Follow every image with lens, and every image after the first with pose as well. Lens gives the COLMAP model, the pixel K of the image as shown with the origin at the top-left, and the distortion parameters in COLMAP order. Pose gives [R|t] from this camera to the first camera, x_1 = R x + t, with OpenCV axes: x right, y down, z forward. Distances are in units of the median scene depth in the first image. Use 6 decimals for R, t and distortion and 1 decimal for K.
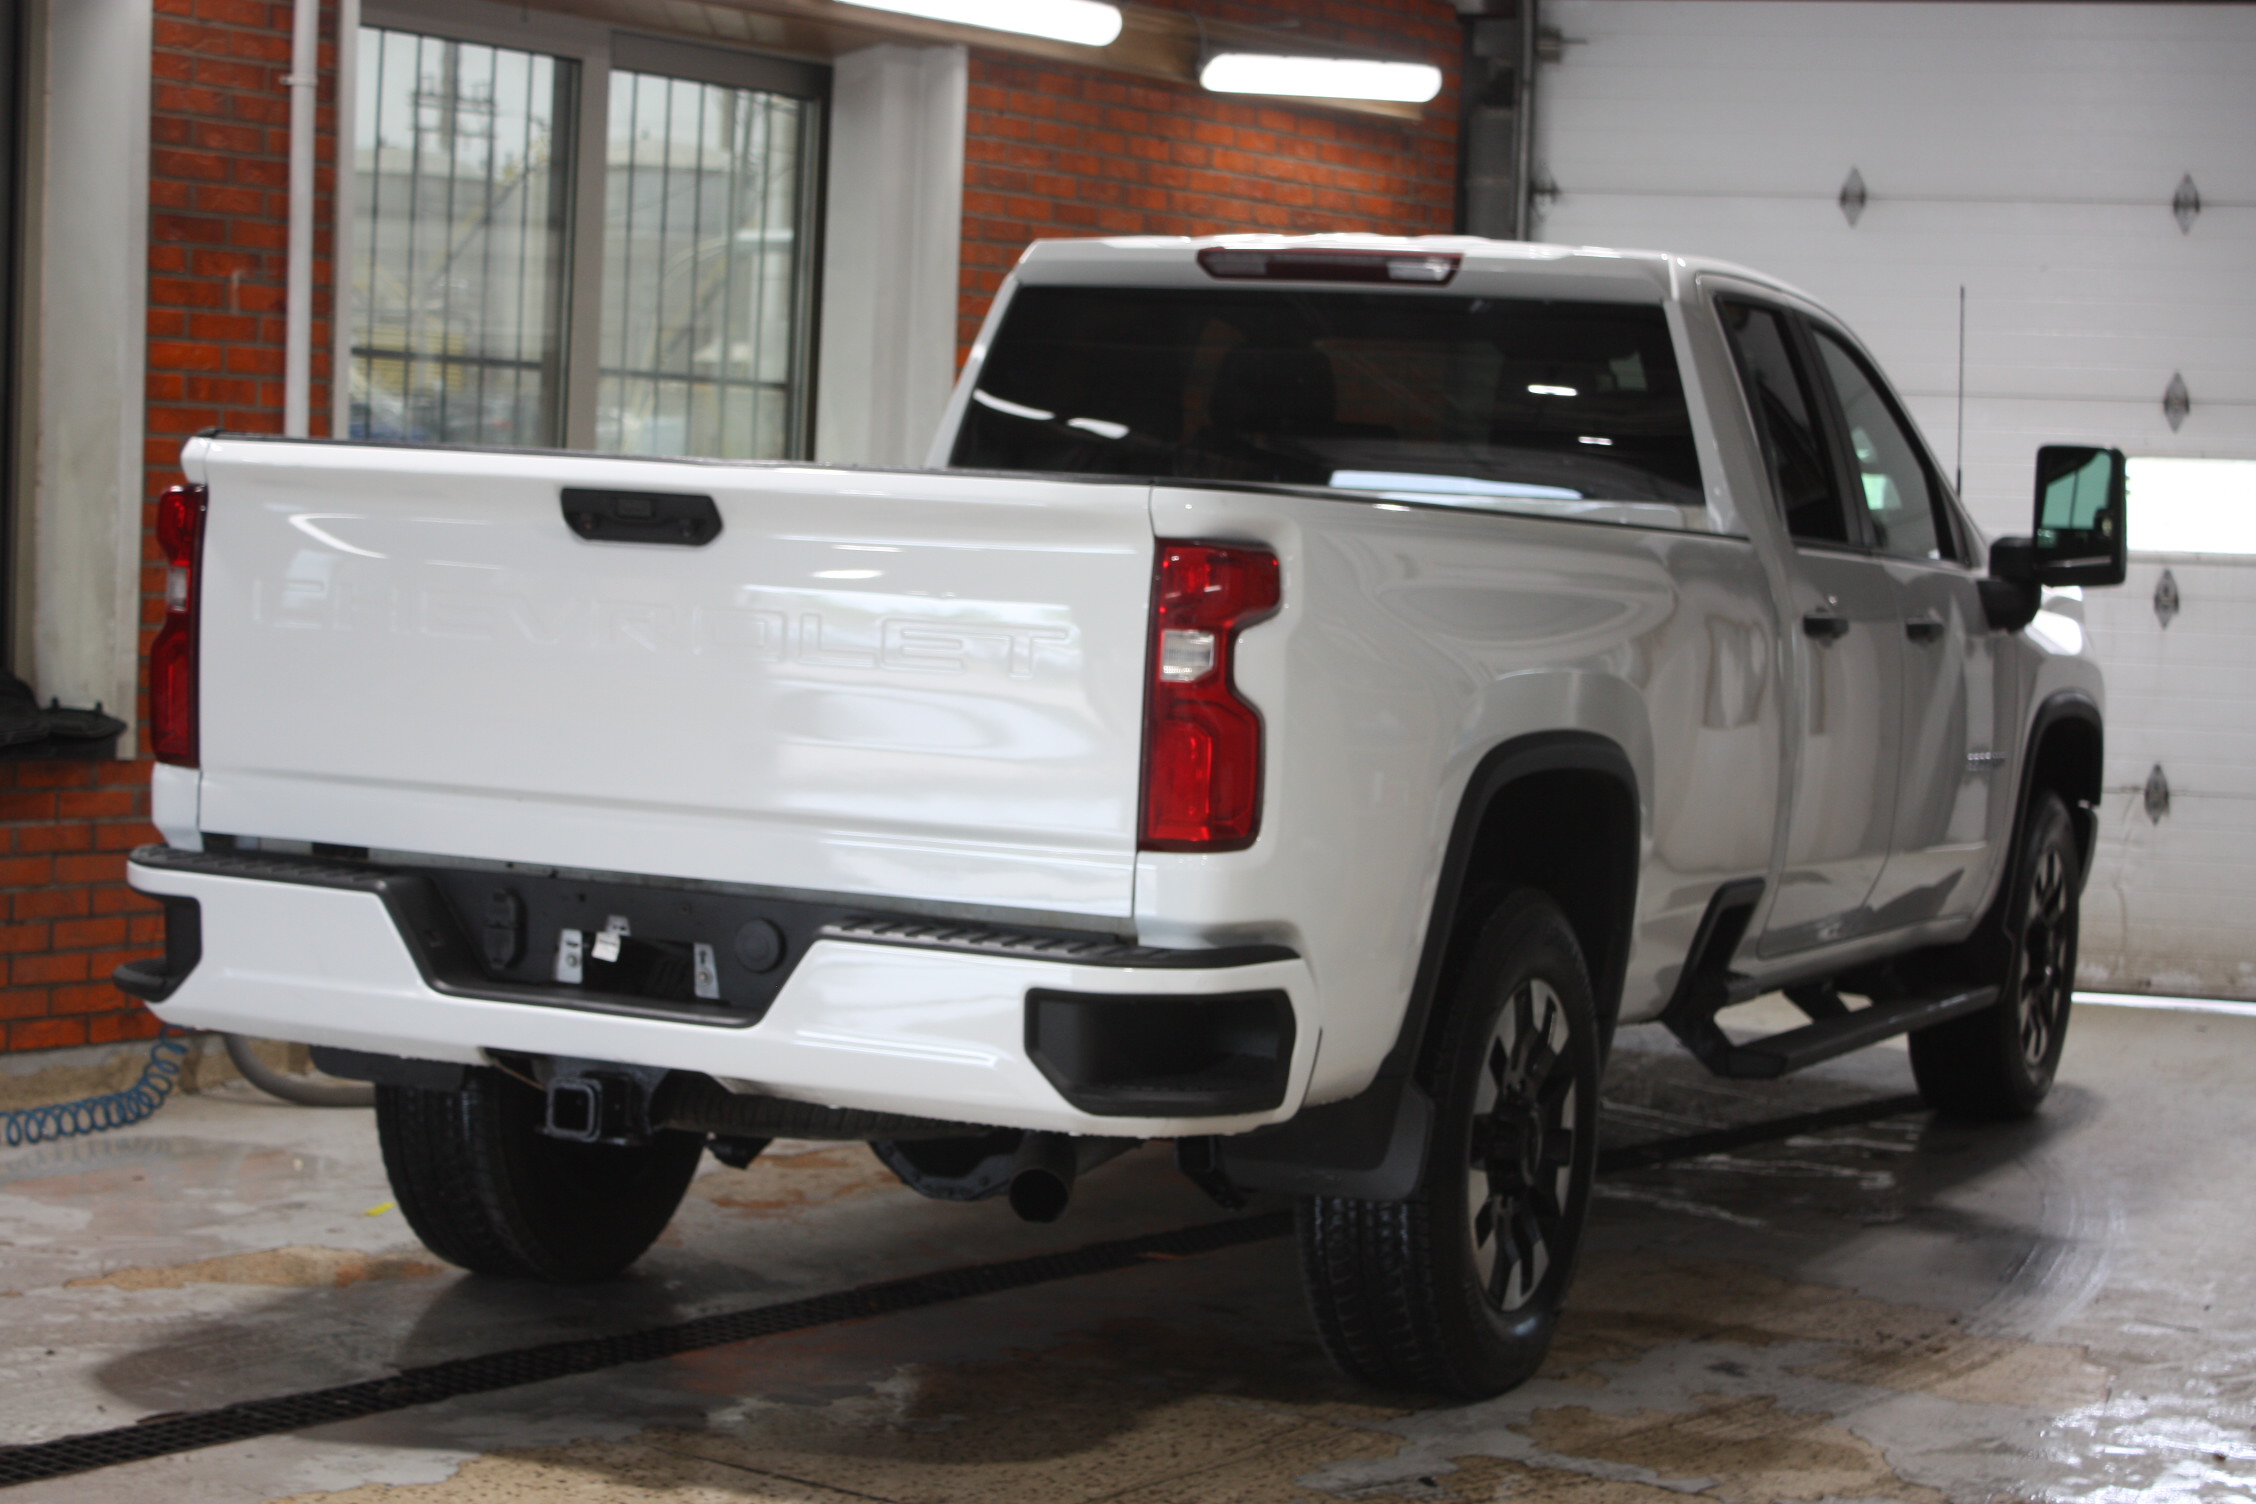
lens RADIAL K [[4432.7, 0, 1128.5], [0, 4432.7, 754.9], [0, 0, 1]] dist [-0.029746, 0.000000]
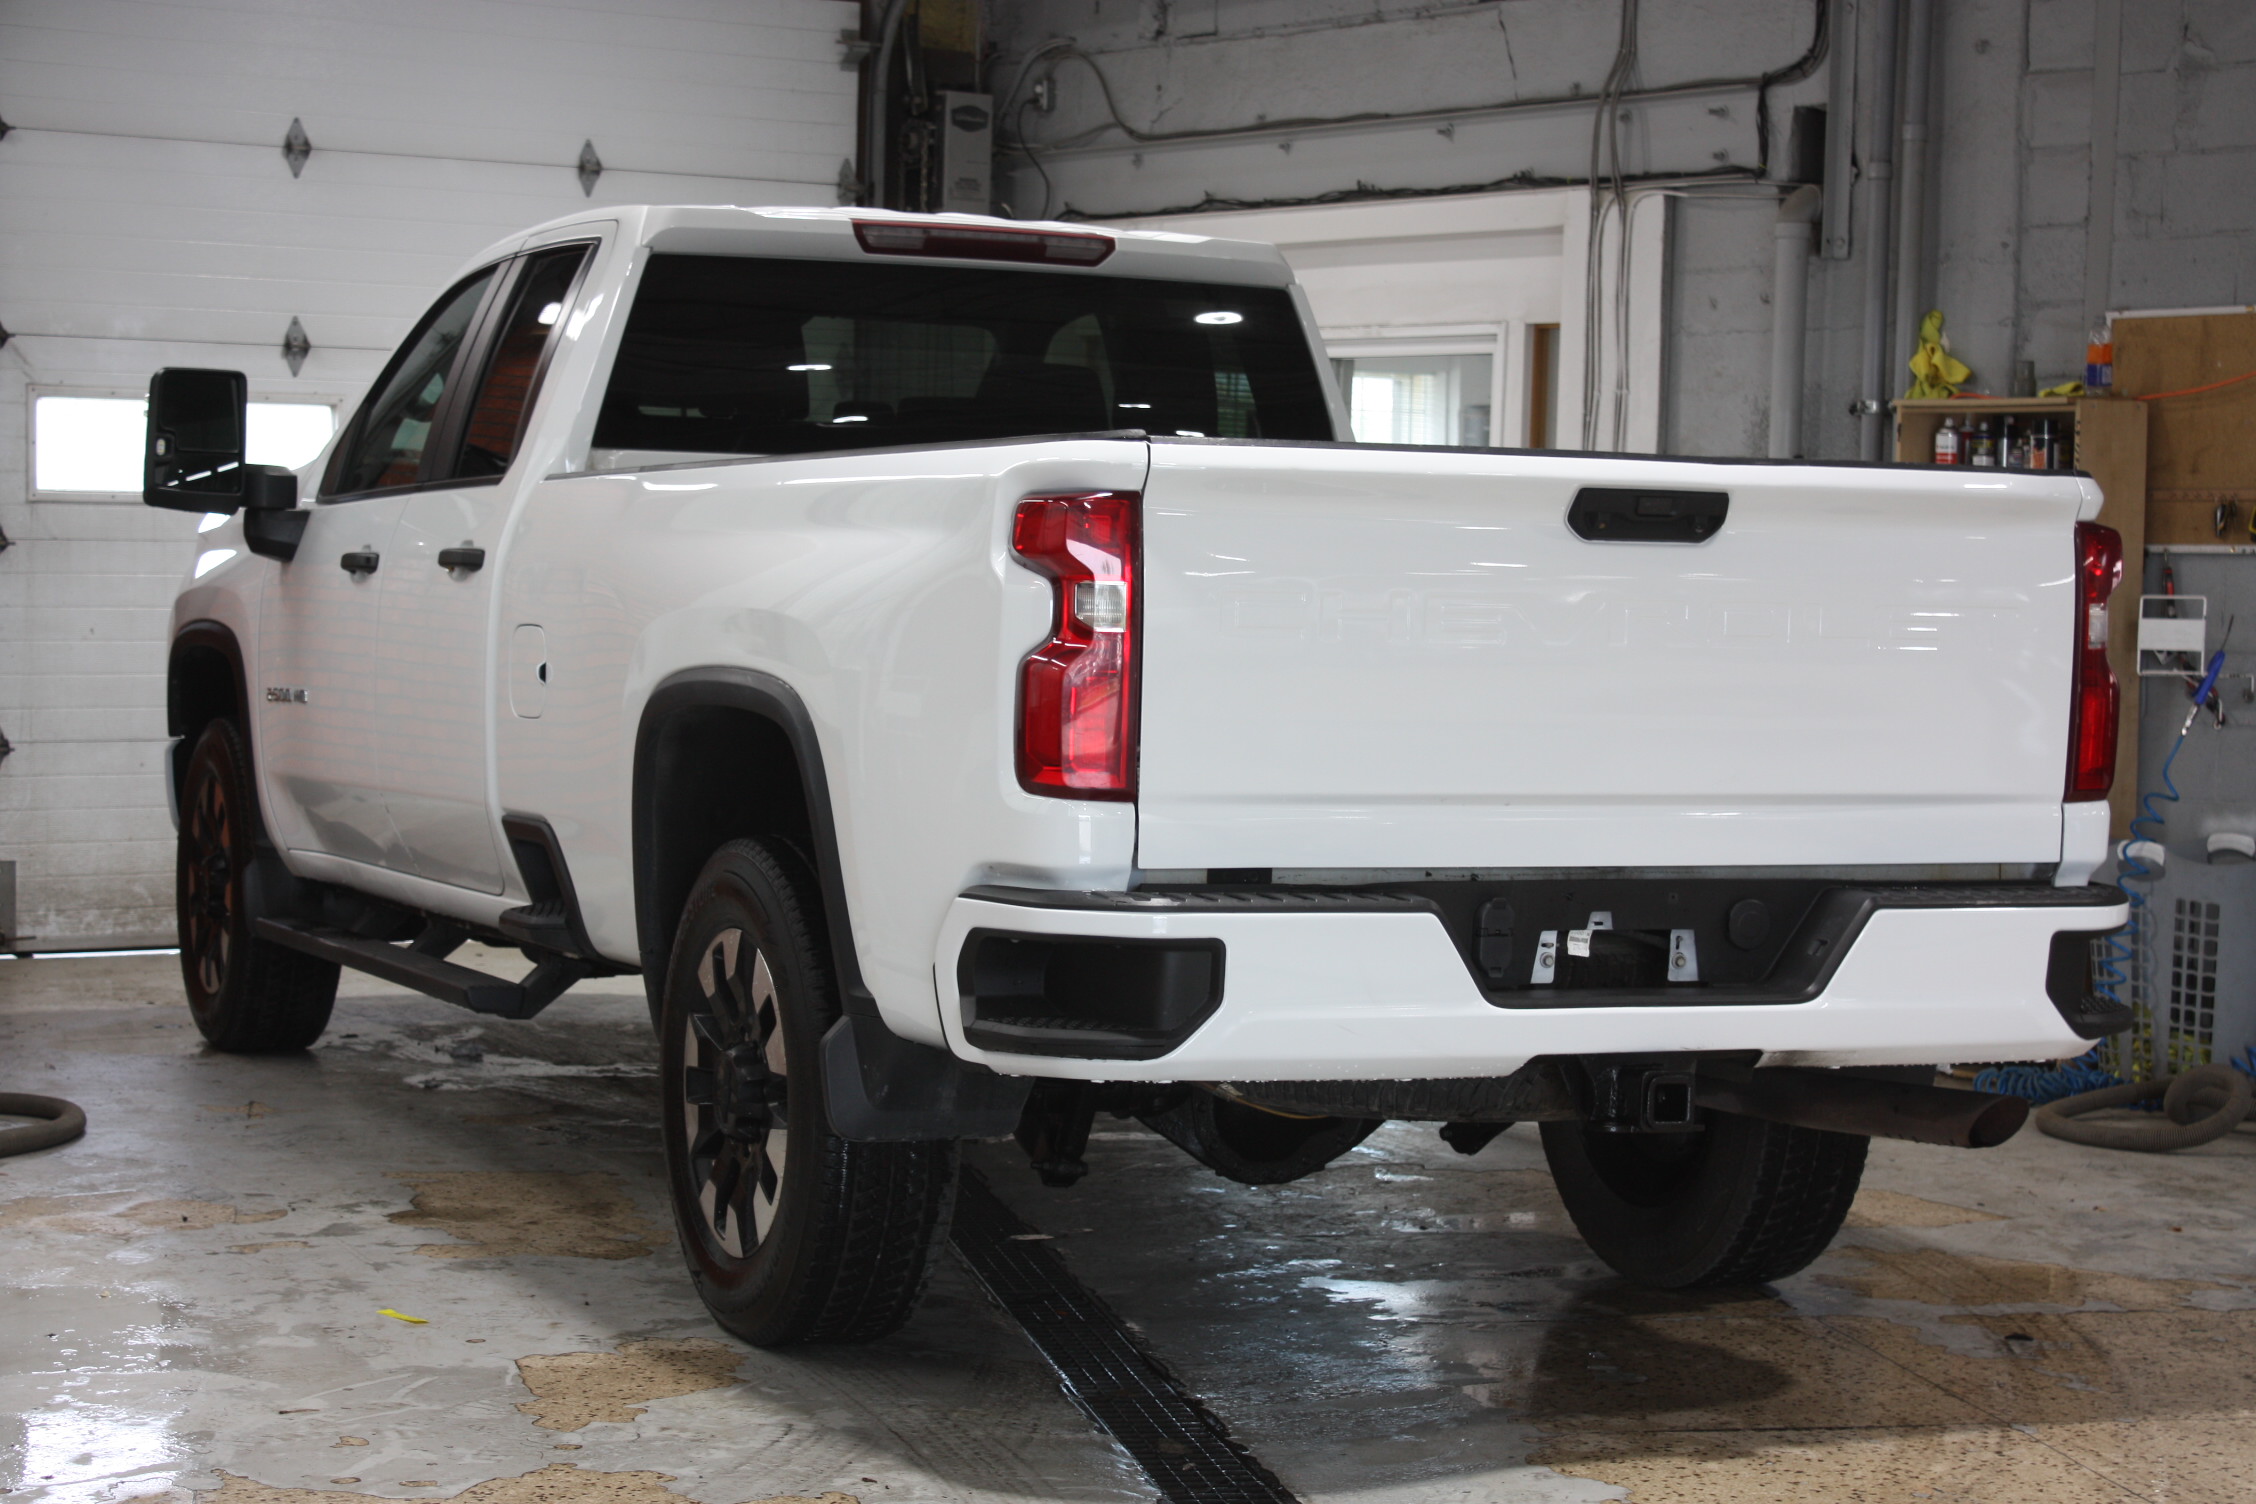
lens RADIAL K [[4391.0, 0, 1133.5], [0, 4391.0, 745.5], [0, 0, 1]] dist [0.083097, 0.000000]
pose [[0.662952, -0.067117, 0.745647, -0.922070], [0.053181, 0.997679, 0.042520, -0.049073], [-0.746770, 0.011465, 0.664983, 0.411736]]
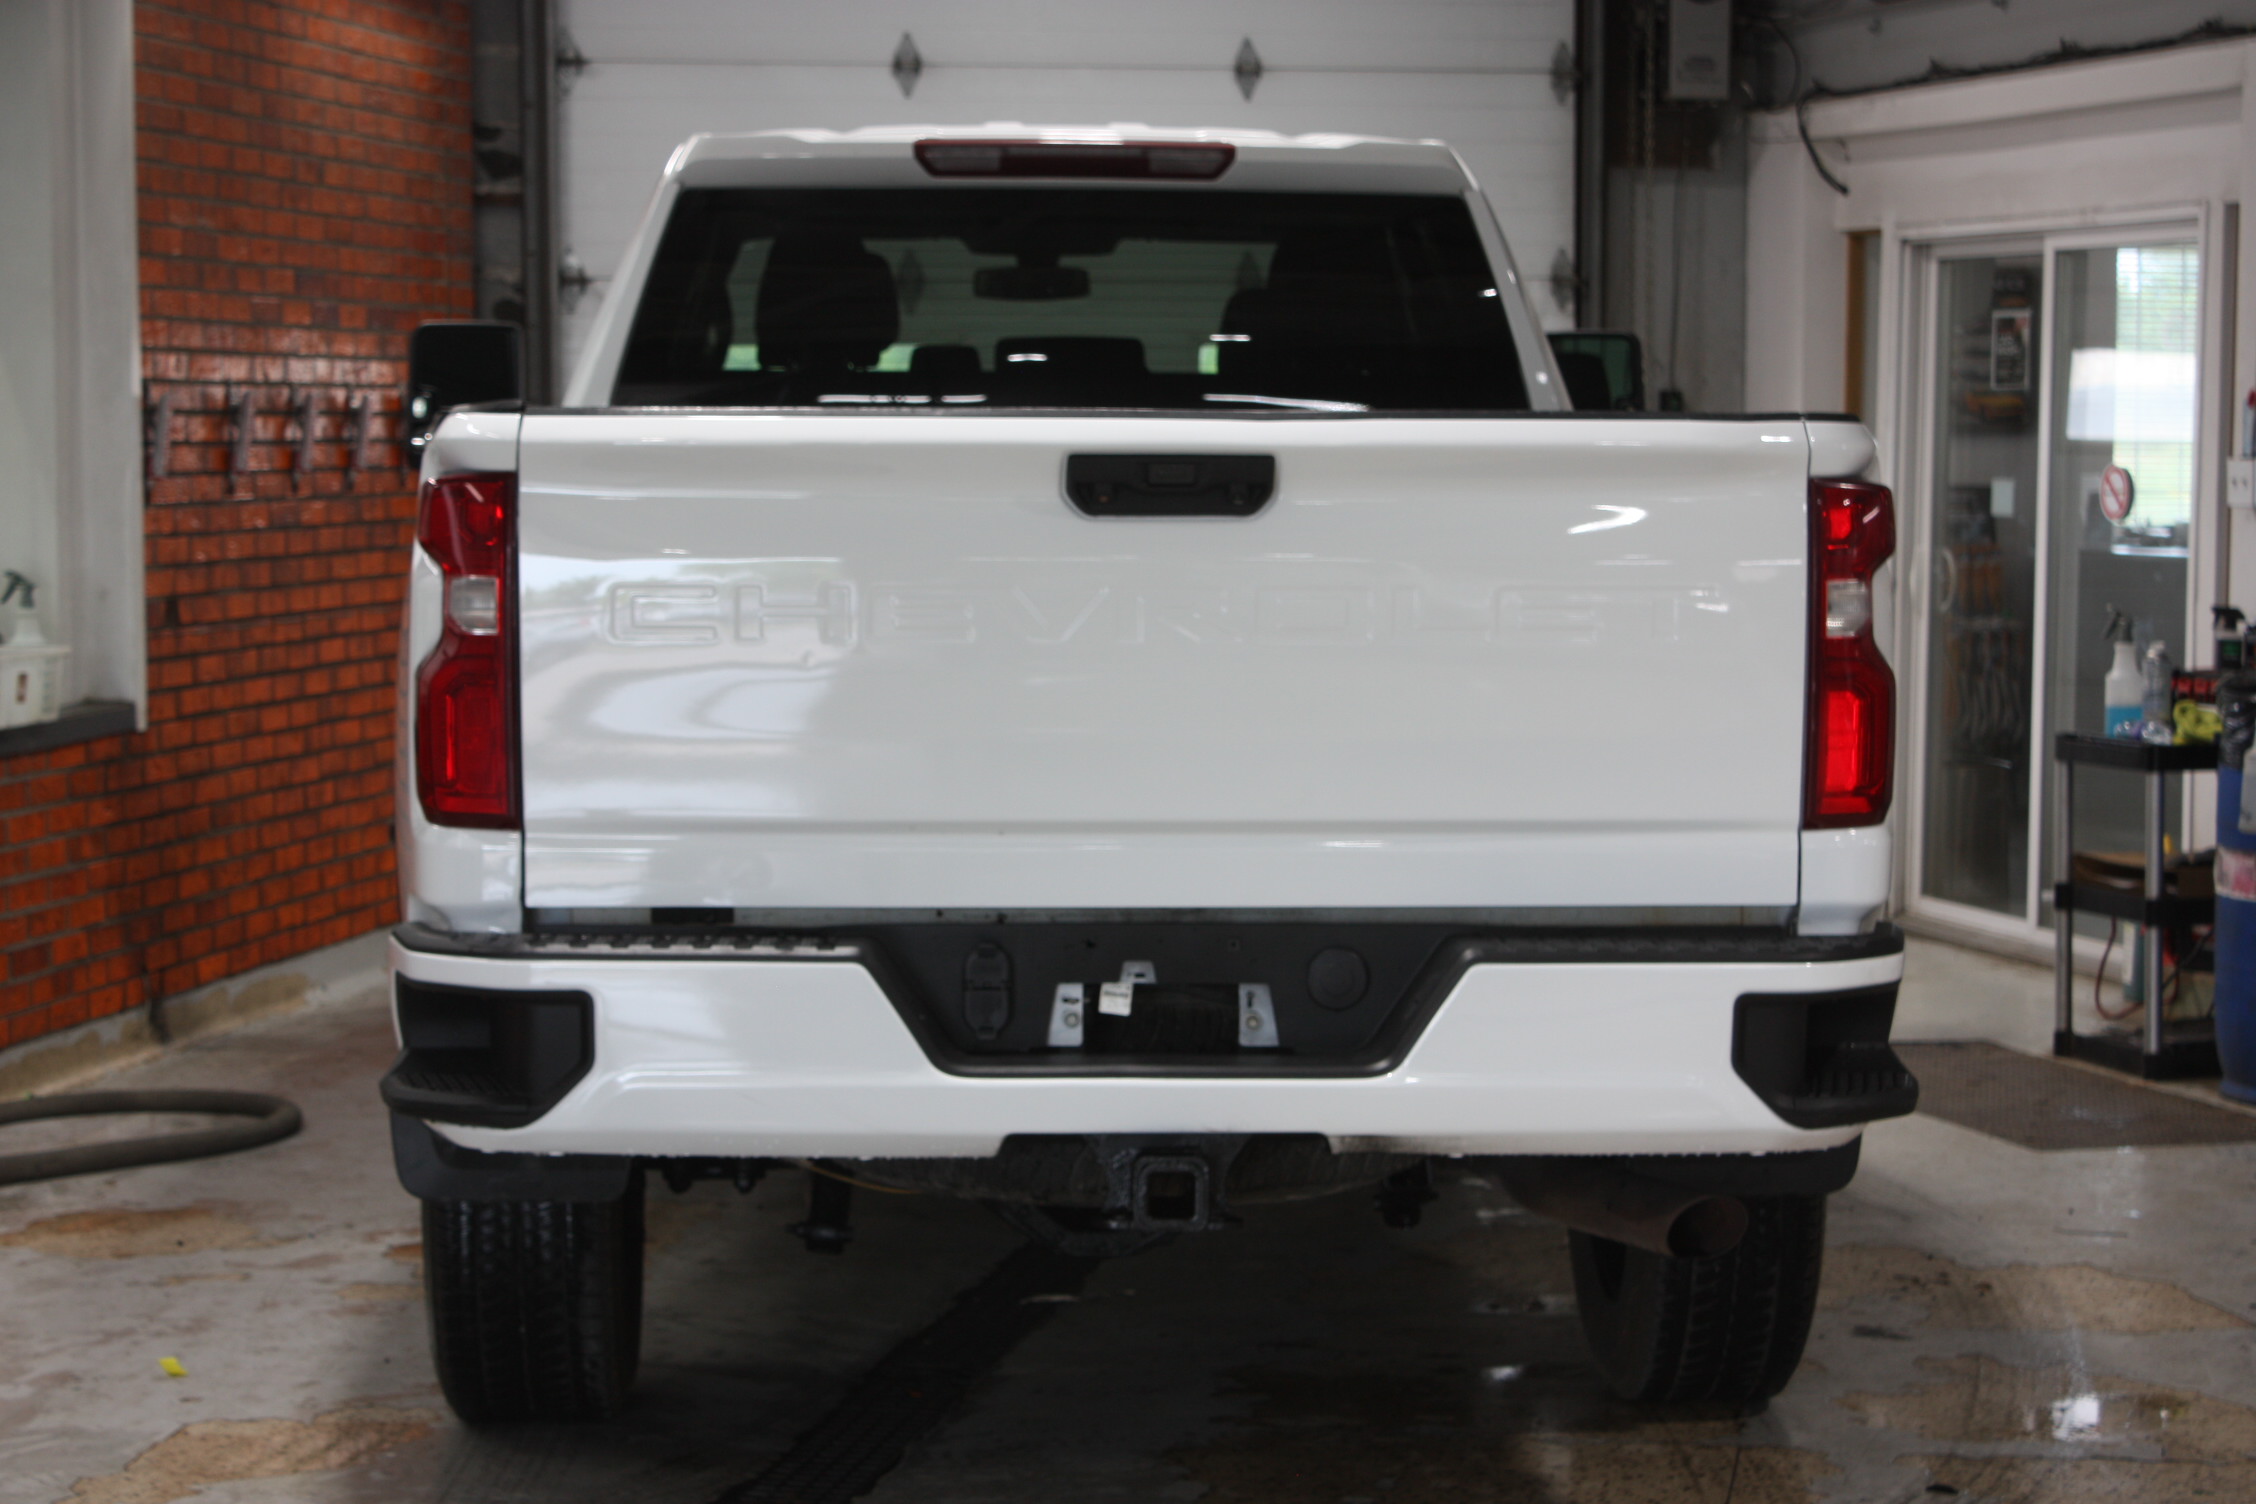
lens RADIAL K [[4682.0, 0, 1121.5], [0, 4682.0, 757.5], [0, 0, 1]] dist [0.080723, 0.000000]
pose [[0.886205, -0.079040, 0.456501, -0.516568], [0.067360, 0.996851, 0.041831, -0.039170], [-0.458370, -0.006320, 0.888739, 0.211611]]
